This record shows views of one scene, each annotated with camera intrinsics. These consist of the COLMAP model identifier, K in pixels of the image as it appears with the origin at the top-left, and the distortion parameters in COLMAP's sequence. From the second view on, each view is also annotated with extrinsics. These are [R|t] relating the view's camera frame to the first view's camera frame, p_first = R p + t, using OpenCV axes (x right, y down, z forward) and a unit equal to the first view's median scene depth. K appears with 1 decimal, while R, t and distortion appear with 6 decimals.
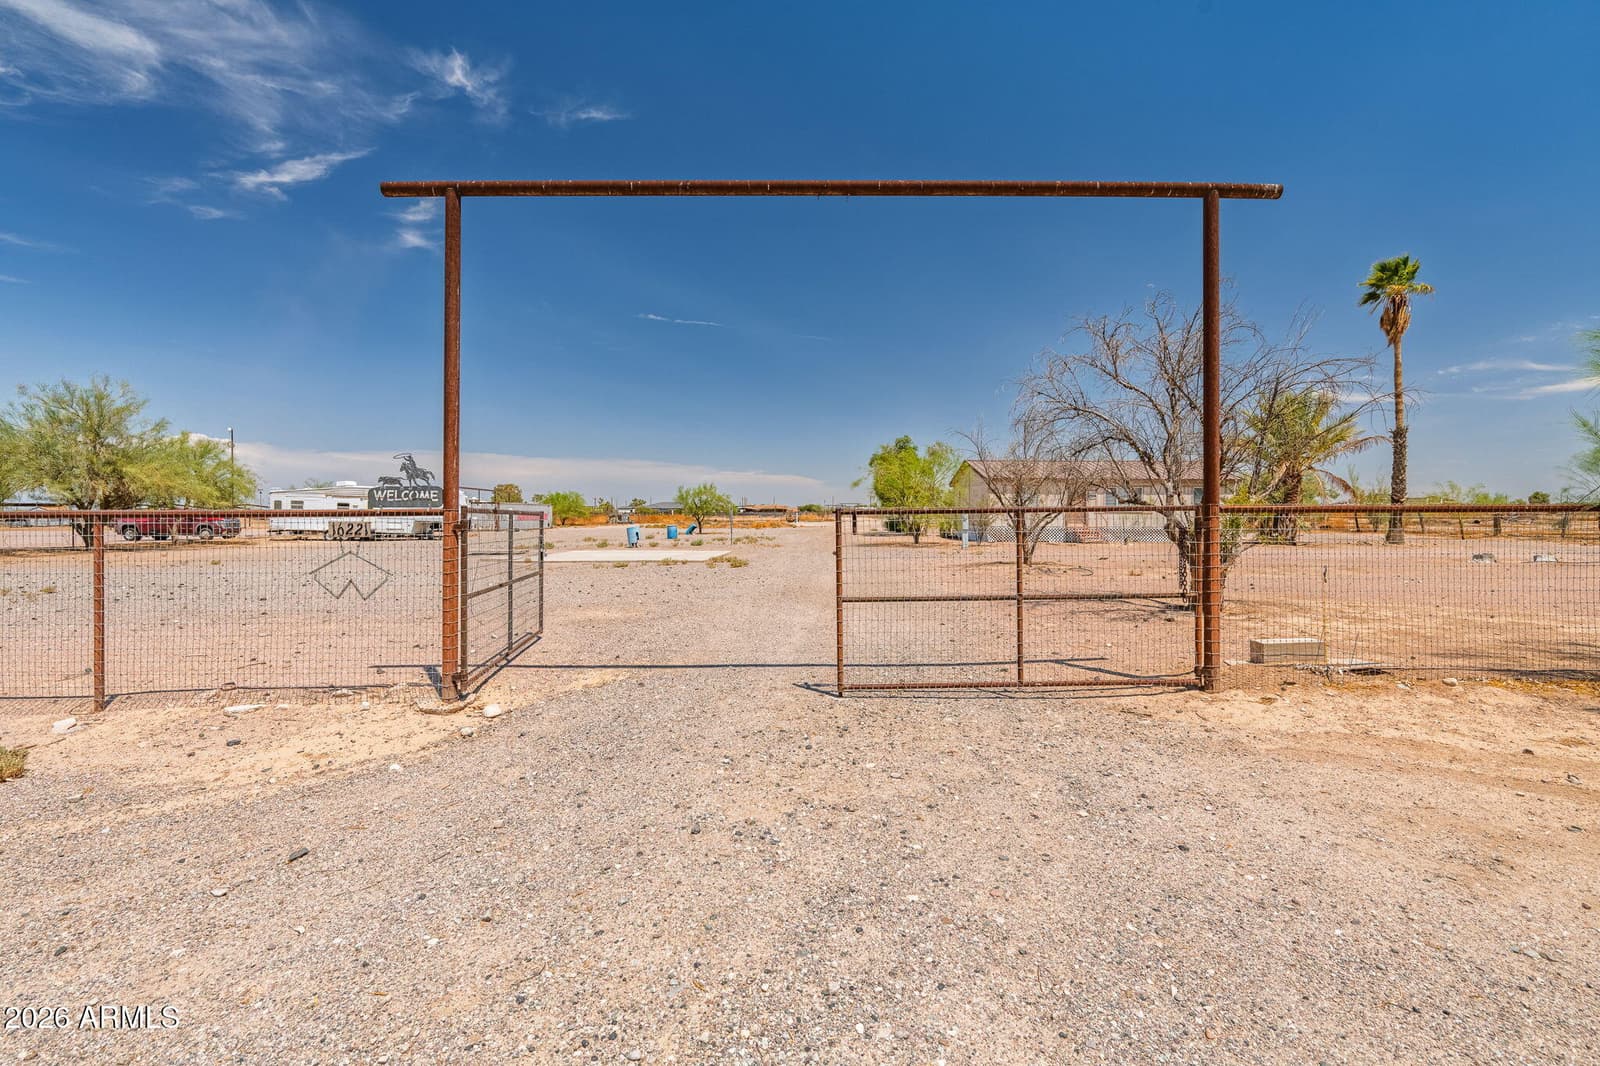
lens RADIAL K [[730.3, 0, 821.2], [0, 730.3, 518.3], [0, 0, 1]] dist [0.000274, 0.000259]
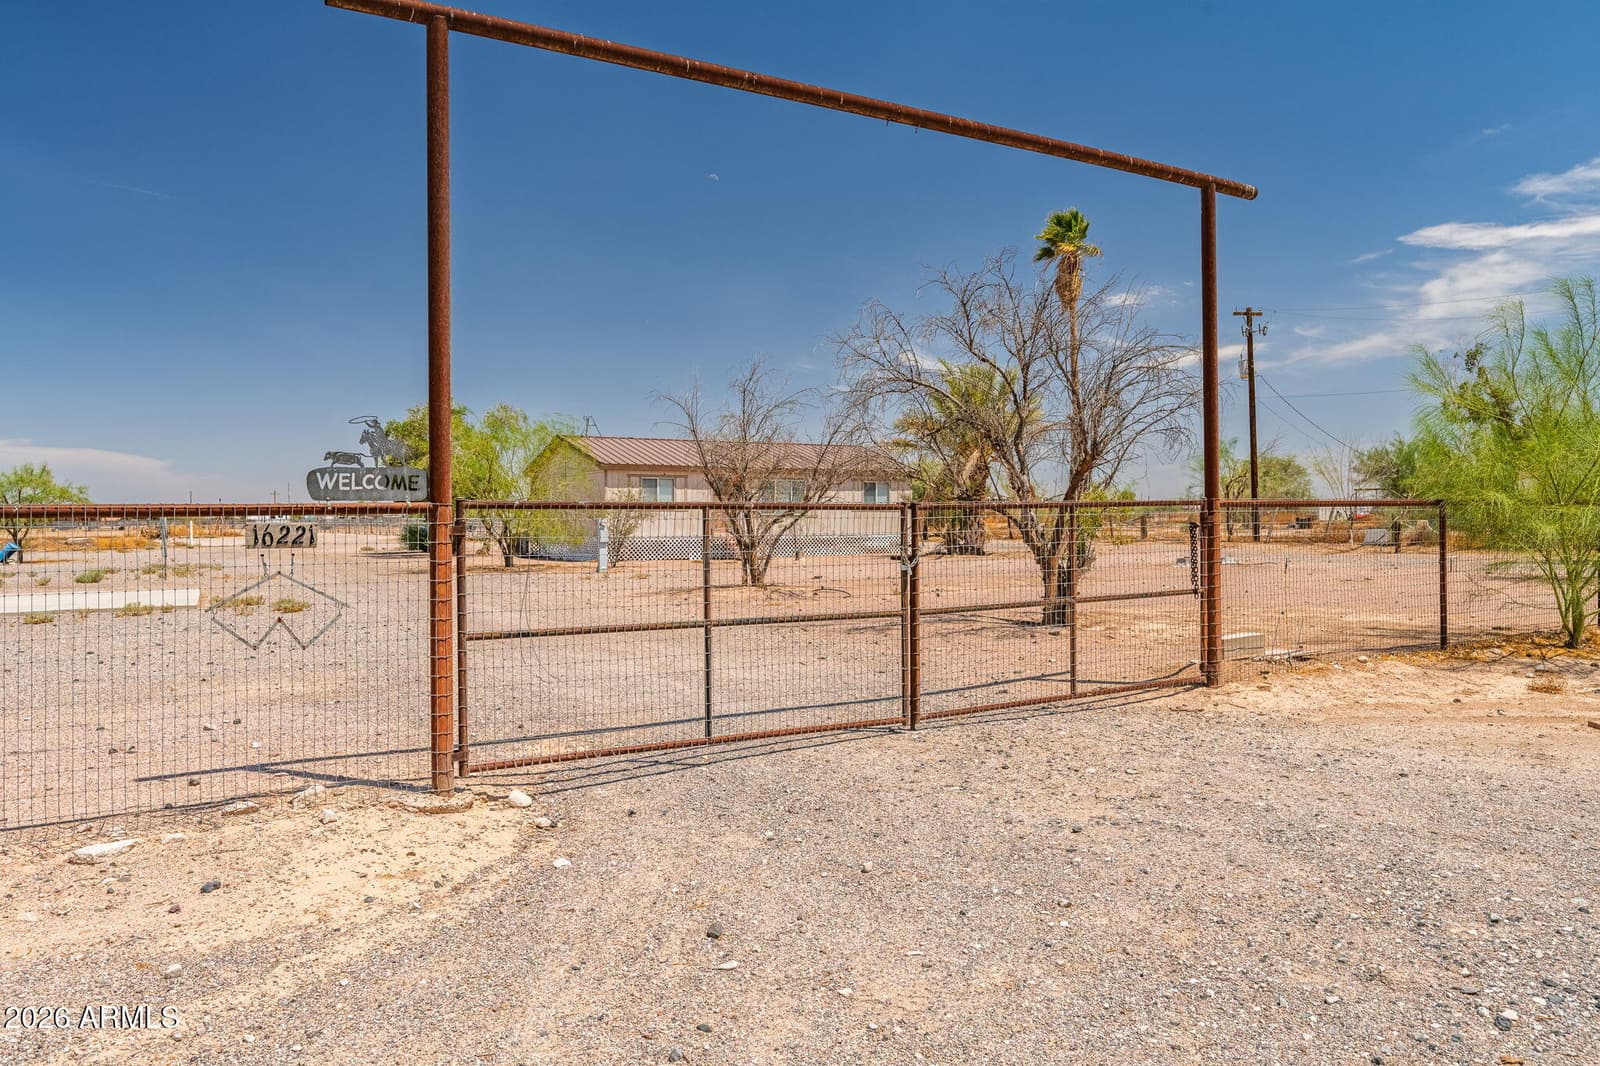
lens RADIAL K [[1250.5, 0, 800.0], [0, 1250.5, 533.0], [0, 0, 1]] dist [-0.011263, -0.003143]
pose [[0.839764, -0.012517, 0.542807, -0.967488], [0.012129, 0.999917, 0.004293, 0.015251], [-0.542815, 0.002978, 0.839847, -0.136836]]
